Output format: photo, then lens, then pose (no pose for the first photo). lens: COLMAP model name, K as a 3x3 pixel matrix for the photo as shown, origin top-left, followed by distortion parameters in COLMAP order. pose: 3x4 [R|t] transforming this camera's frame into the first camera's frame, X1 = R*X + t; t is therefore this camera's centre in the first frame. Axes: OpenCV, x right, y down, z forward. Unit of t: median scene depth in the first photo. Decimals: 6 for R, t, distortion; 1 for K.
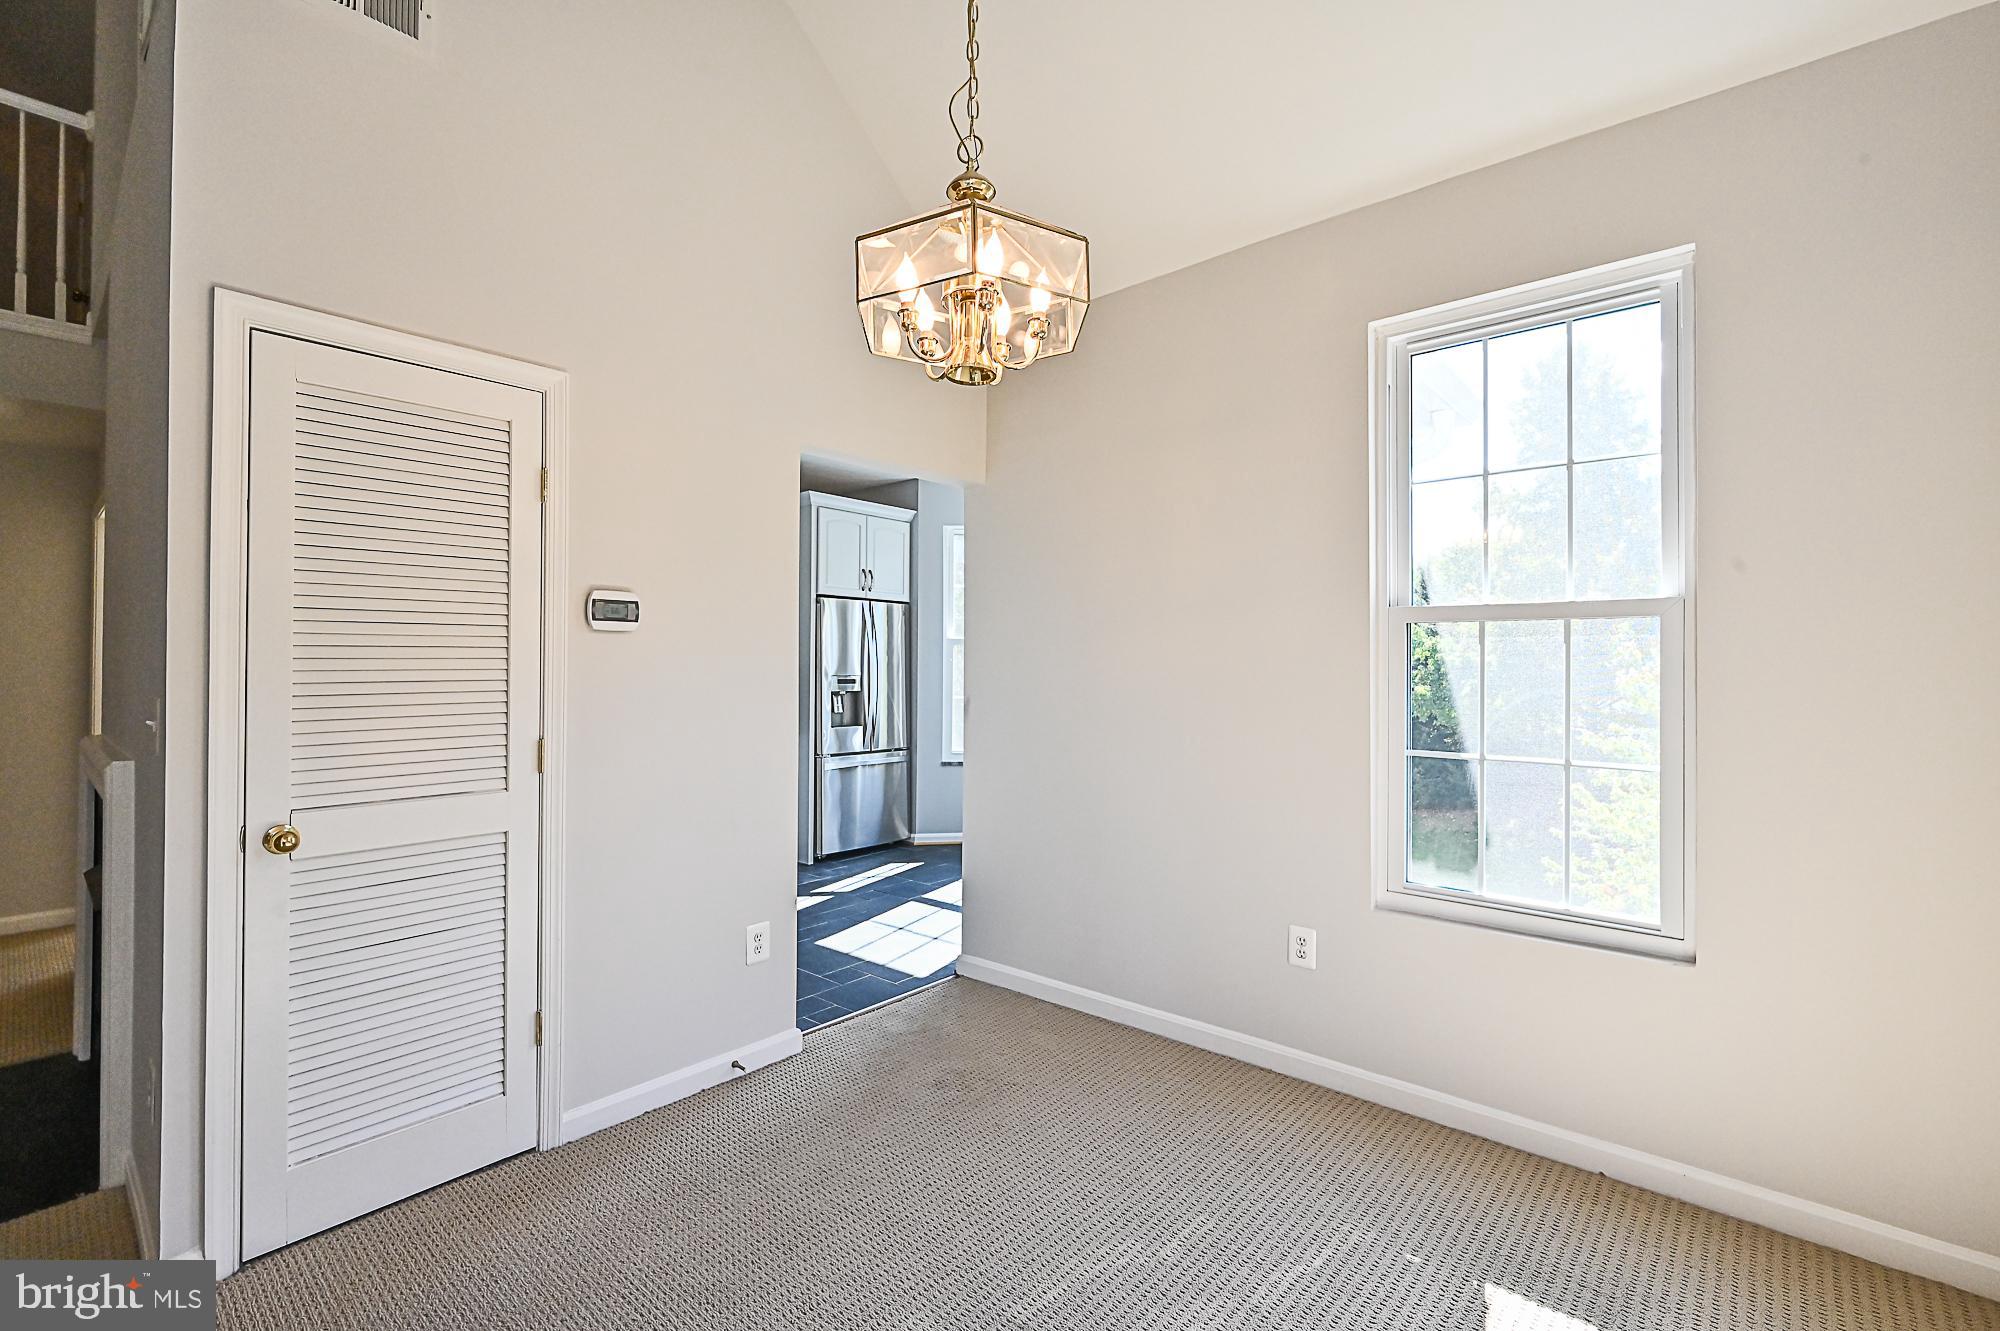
lens RADIAL K [[894.4, 0, 1009.6], [0, 894.4, 666.7], [0, 0, 1]] dist [-0.001147, -0.000319]
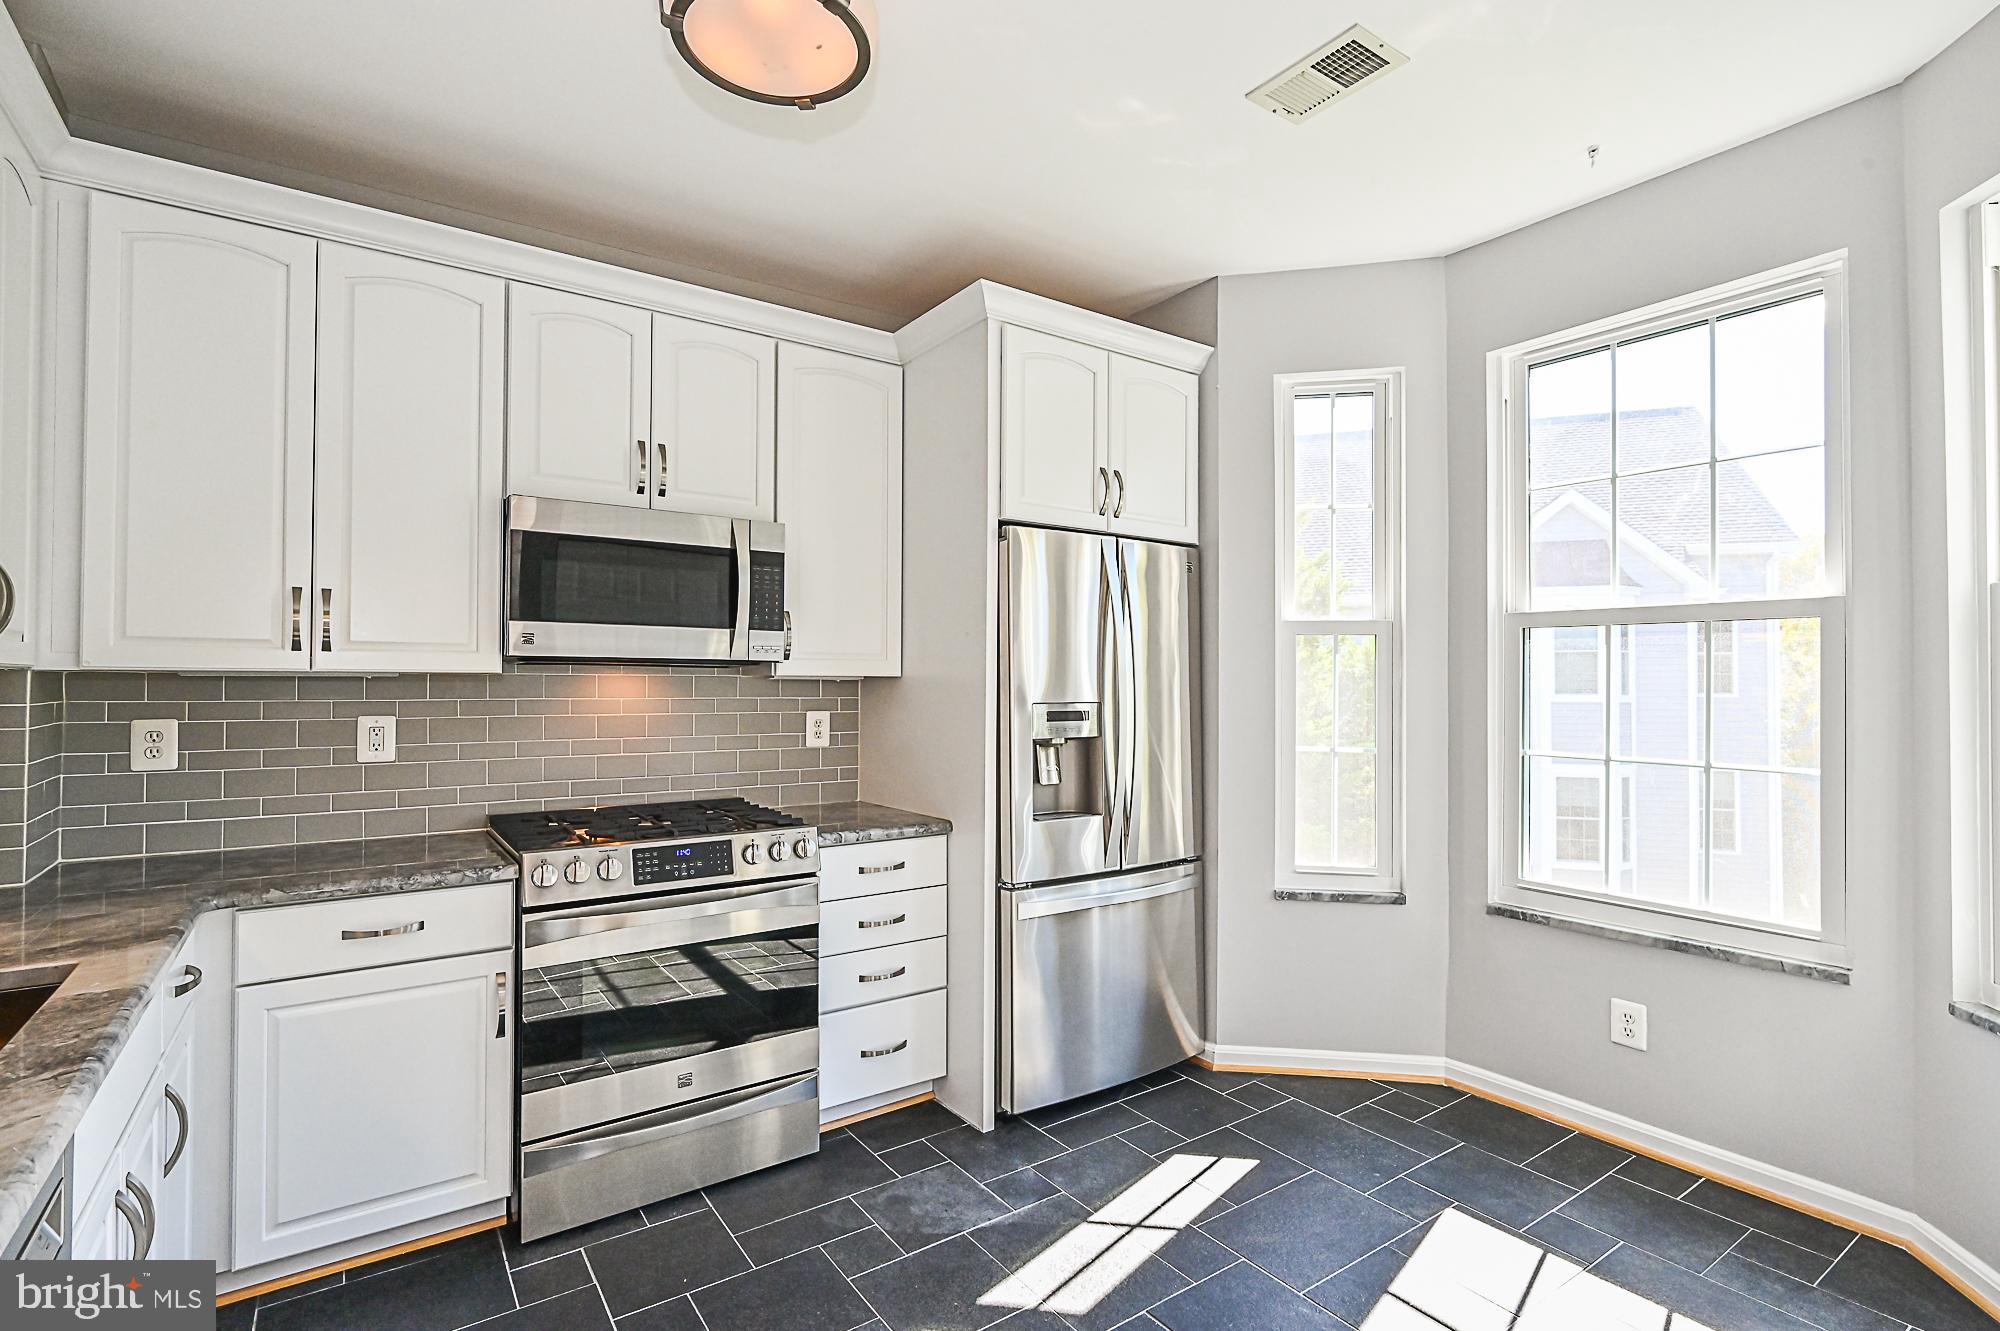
lens RADIAL K [[942.6, 0, 1009.9], [0, 942.6, 683.8], [0, 0, 1]] dist [0.006661, -0.000160]
pose [[0.971591, -0.002432, -0.236654, -0.096674], [0.004328, 0.999963, 0.007493, -0.003451], [0.236627, -0.008305, 0.971565, 0.526040]]
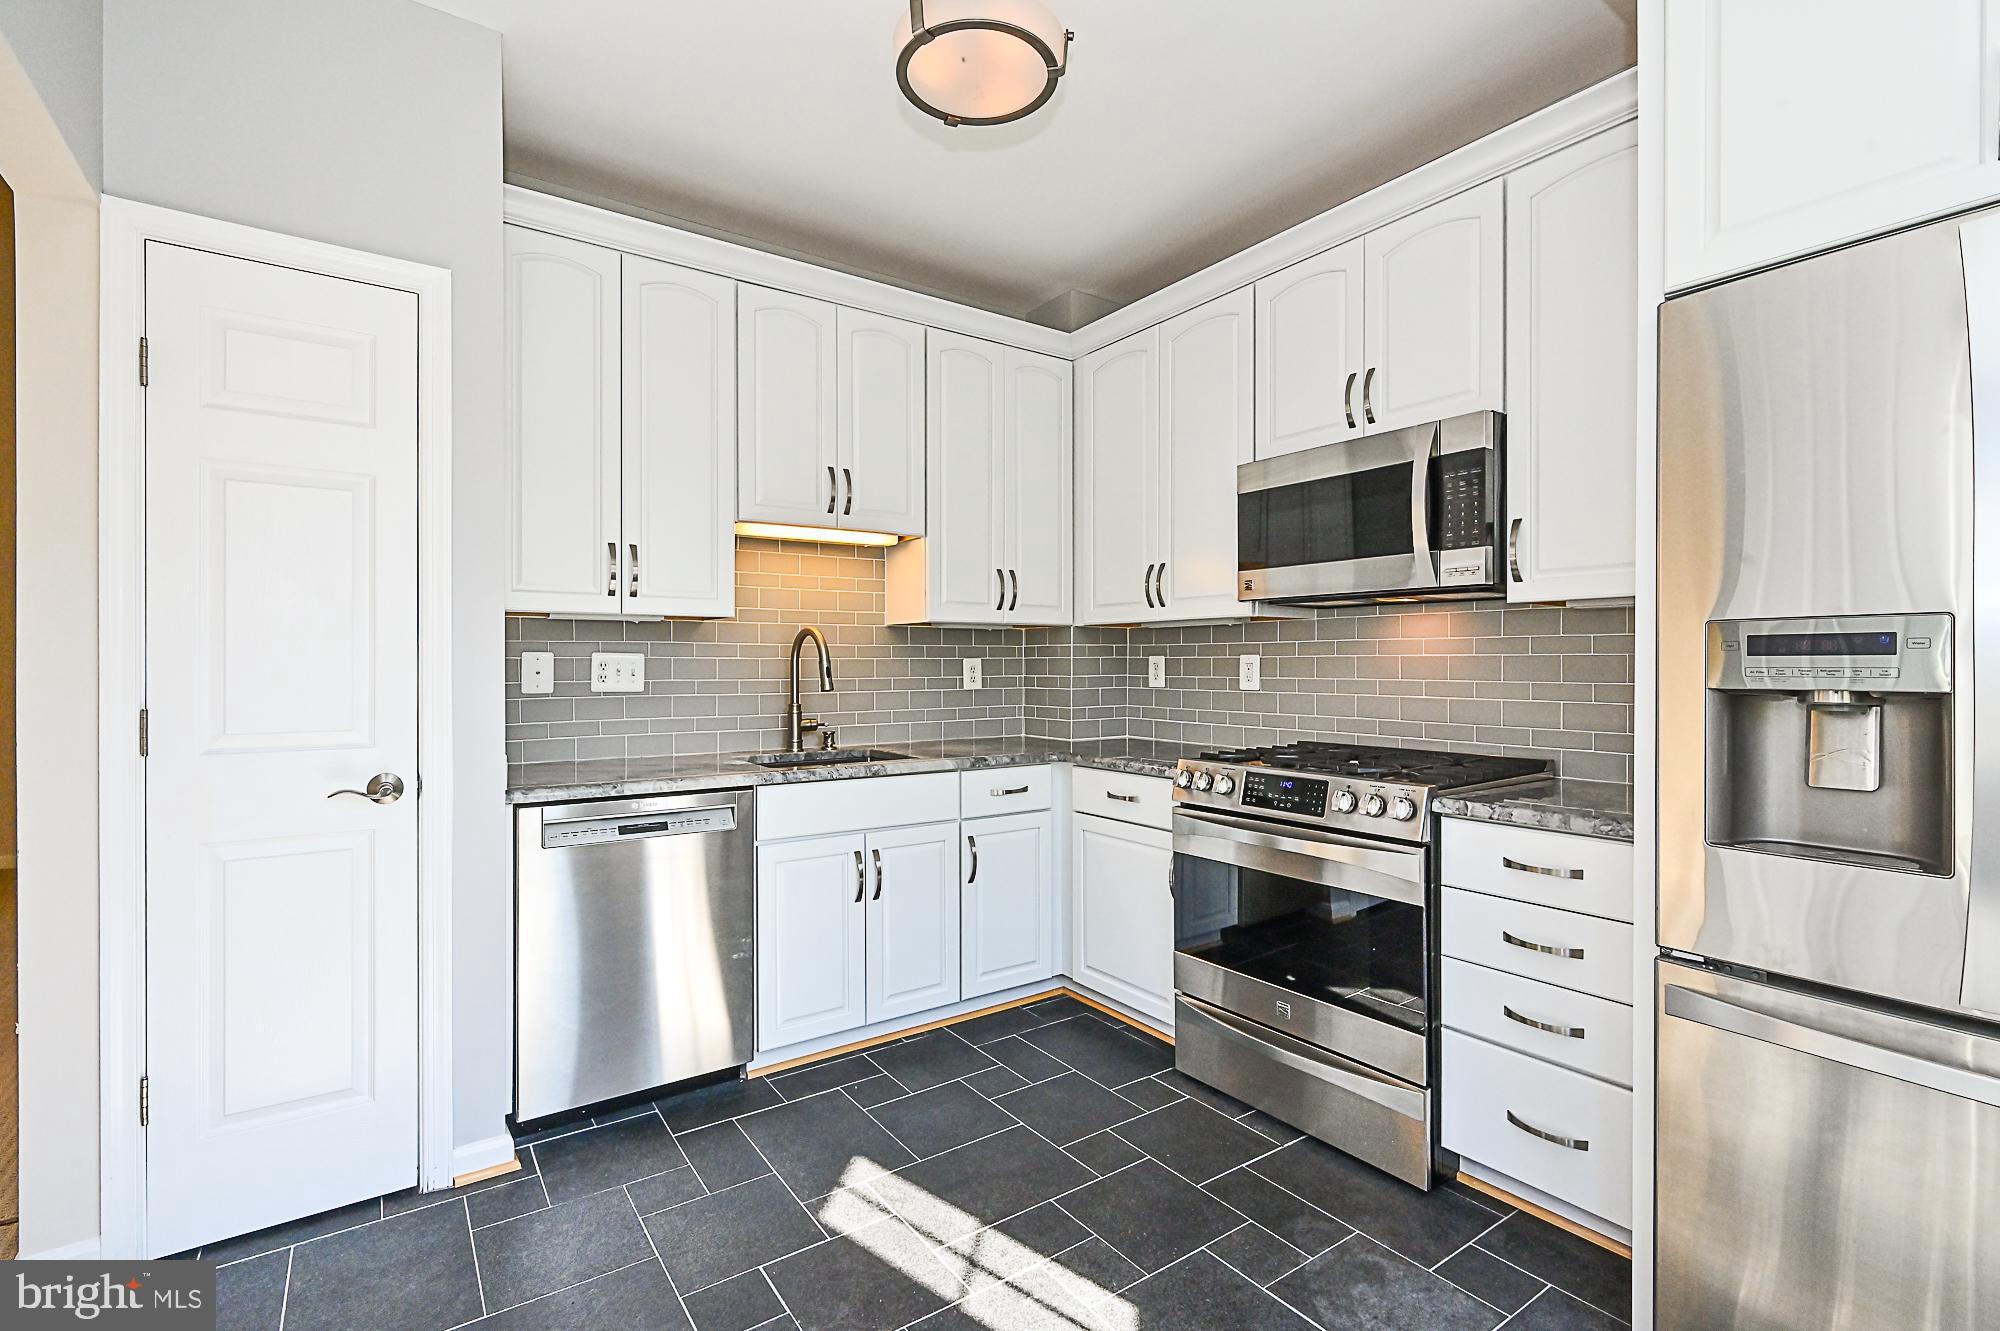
lens RADIAL K [[894.4, 0, 993.8], [0, 894.4, 663.9], [0, 0, 1]] dist [-0.001147, -0.000319]
pose [[-0.231552, -0.001585, -0.972821, 0.069524], [0.013480, 0.999897, -0.004838, 0.018723], [0.972729, -0.014234, -0.231507, 0.841656]]
